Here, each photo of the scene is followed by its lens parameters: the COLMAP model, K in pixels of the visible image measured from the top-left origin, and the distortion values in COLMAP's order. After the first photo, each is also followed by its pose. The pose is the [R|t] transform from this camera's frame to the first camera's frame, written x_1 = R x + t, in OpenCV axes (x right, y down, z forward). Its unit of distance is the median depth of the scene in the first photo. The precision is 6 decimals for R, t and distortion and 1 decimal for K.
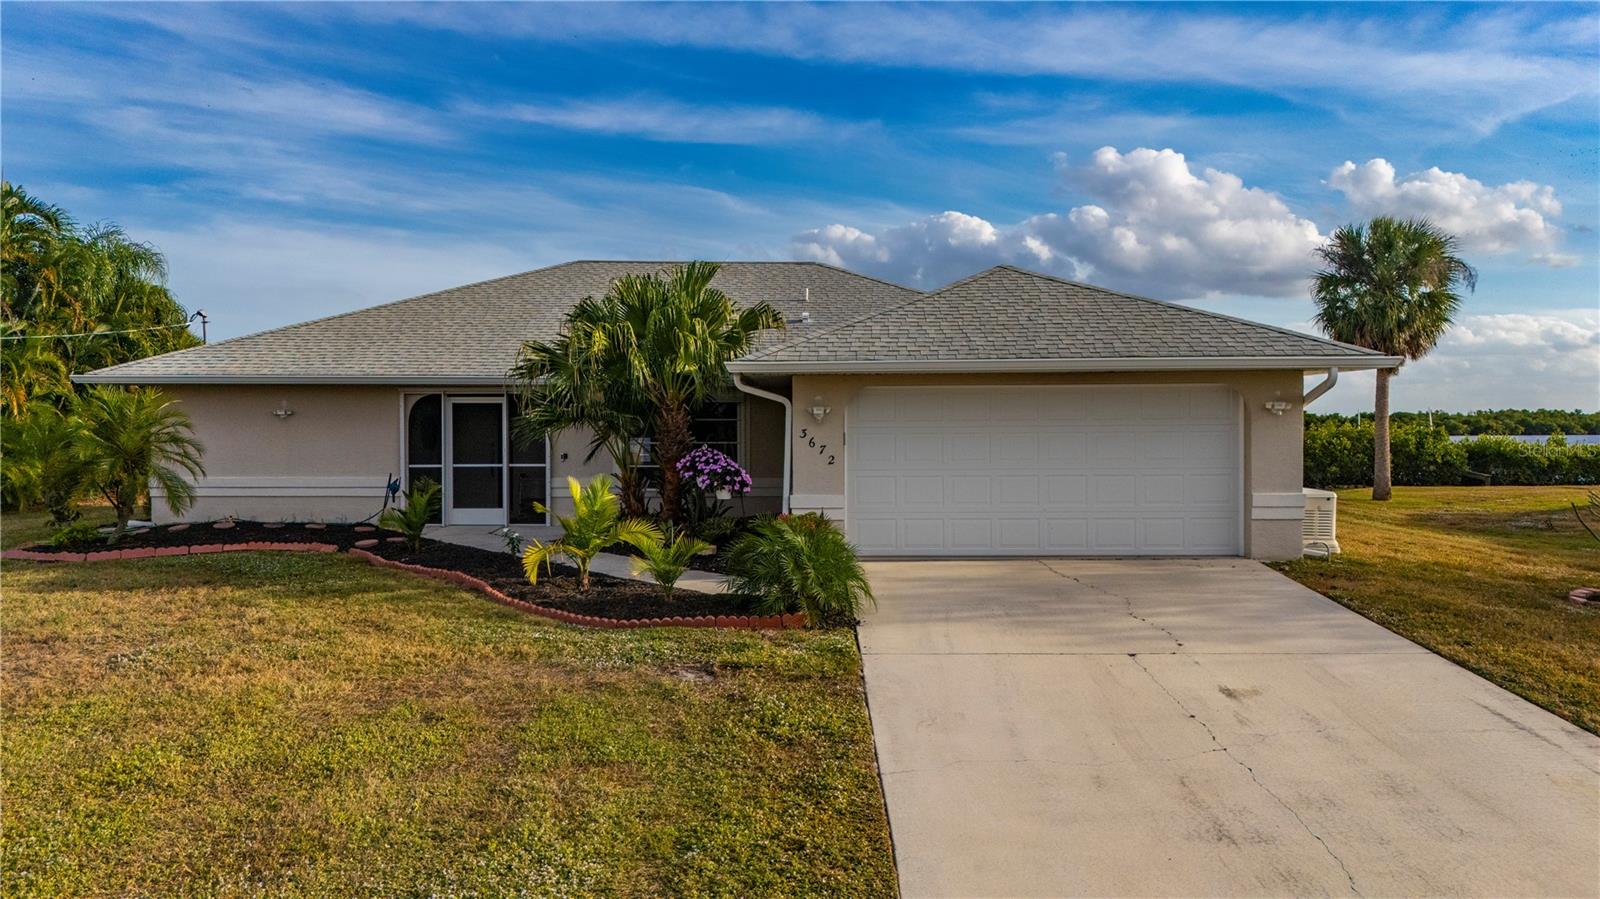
lens RADIAL K [[1169.7, 0, 800.0], [0, 1169.7, 449.5], [0, 0, 1]] dist [0.058395, -0.004799]
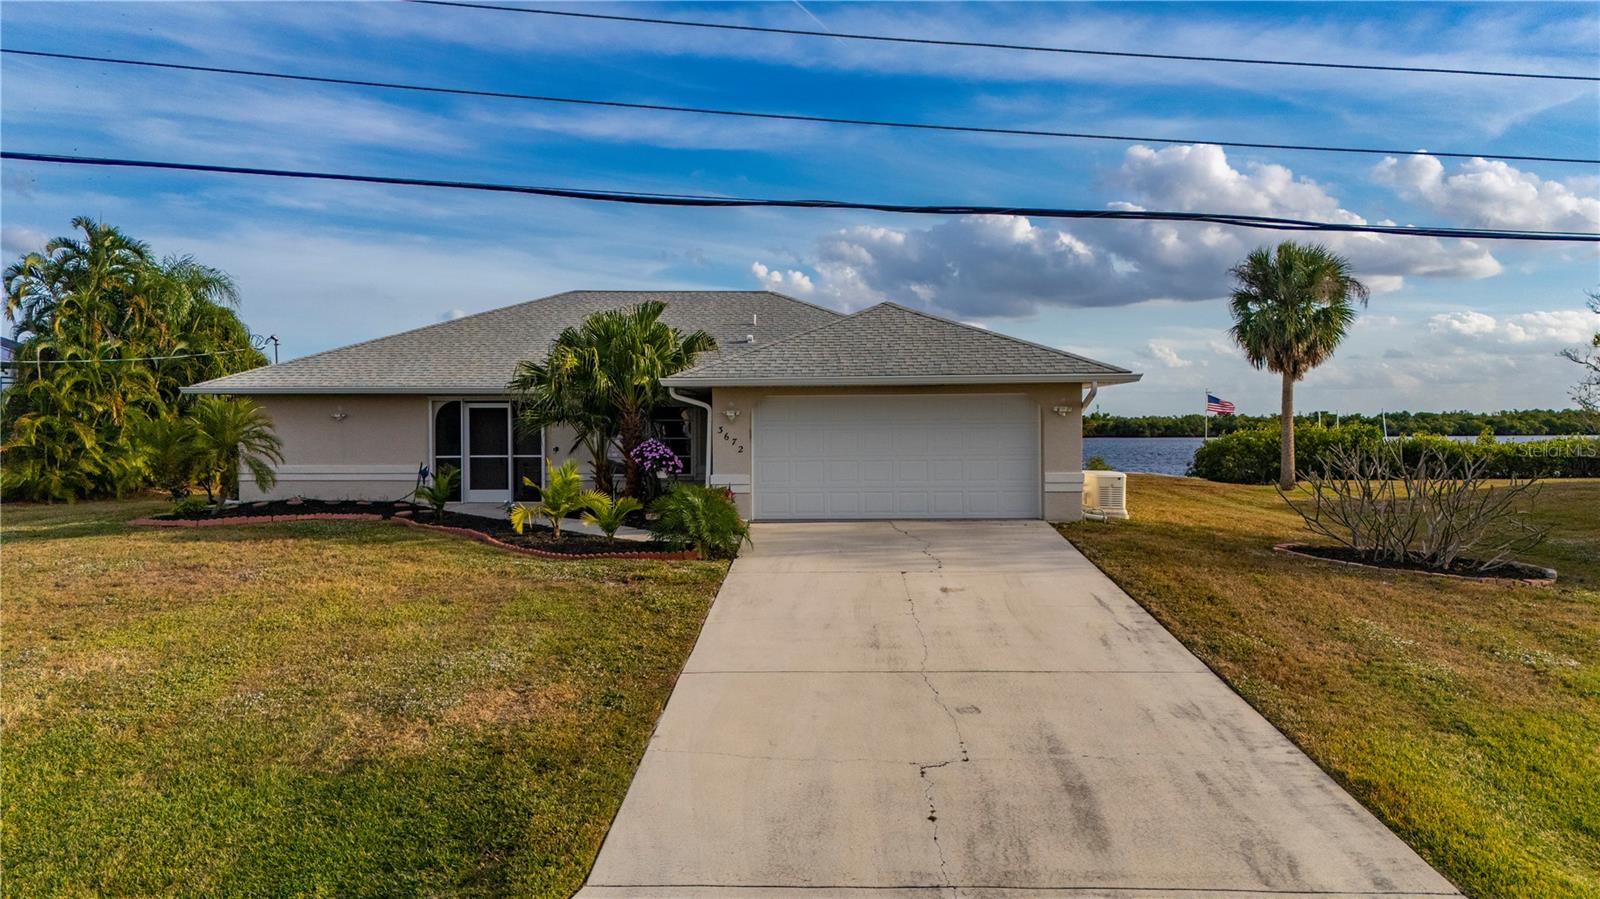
lens RADIAL K [[1165.4, 0, 800.0], [0, 1165.4, 449.5], [0, 0, 1]] dist [0.089080, -0.075013]
pose [[0.999706, -0.001462, -0.024188, 0.114816], [0.001429, 0.999998, -0.001387, 0.009955], [0.024190, 0.001352, 0.999706, -0.324690]]
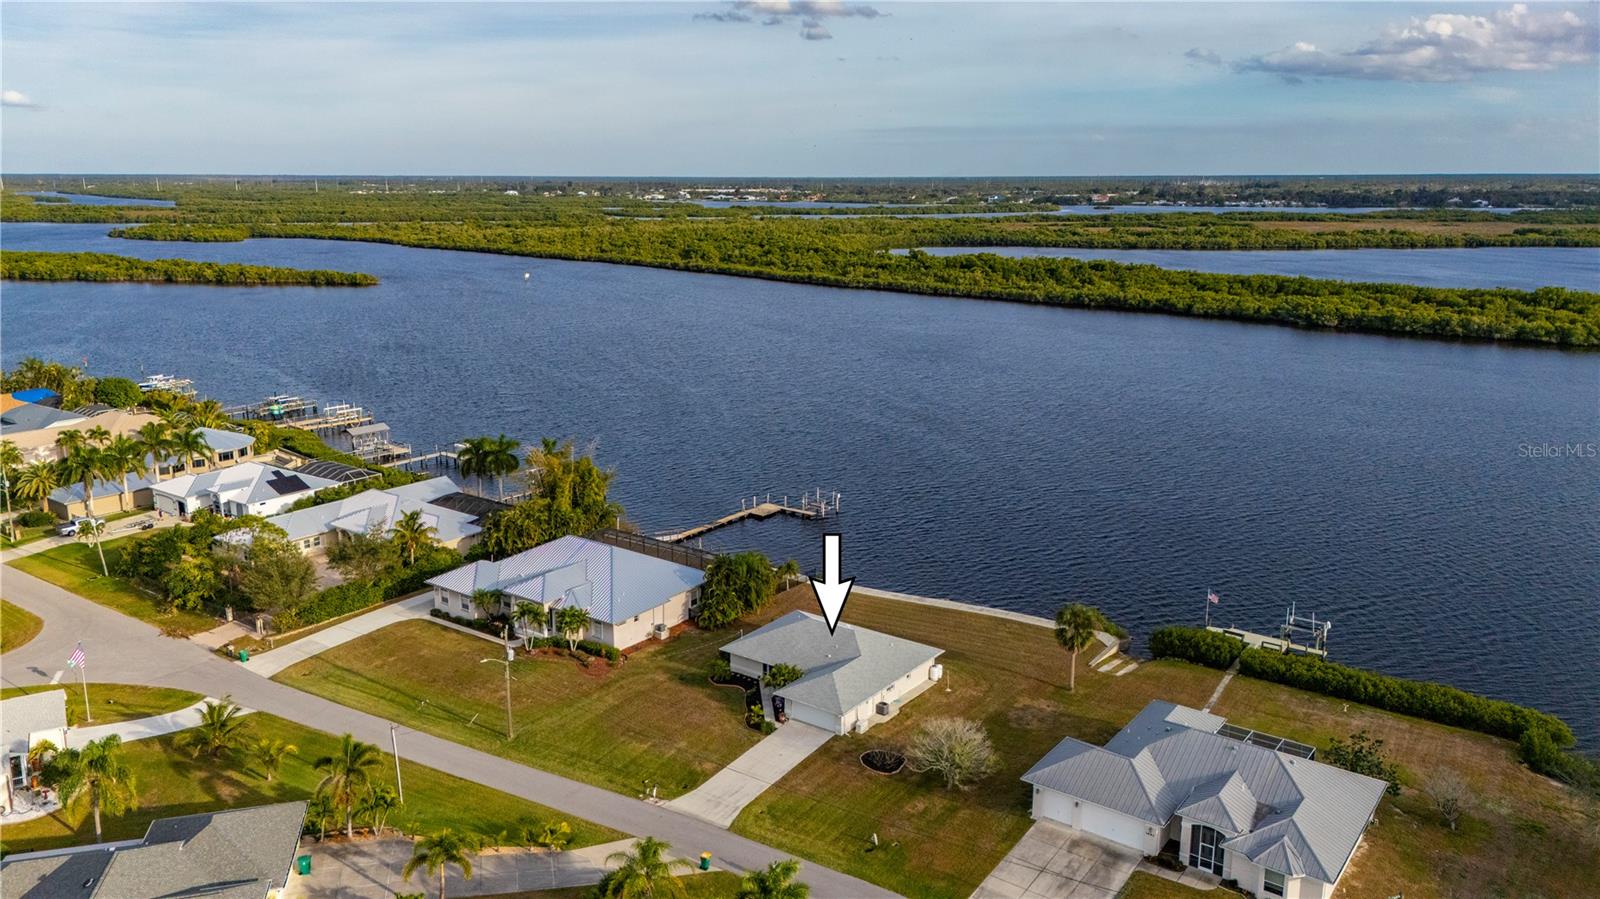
lens RADIAL K [[1171.7, 0, 800.0], [0, 1171.7, 449.5], [0, 0, 1]] dist [0.090816, -0.103976]
pose [[0.811589, 0.136120, -0.568150, 3.582988], [-0.015072, 0.977034, 0.212552, -2.769305], [0.584034, -0.163941, 0.795001, -4.041103]]
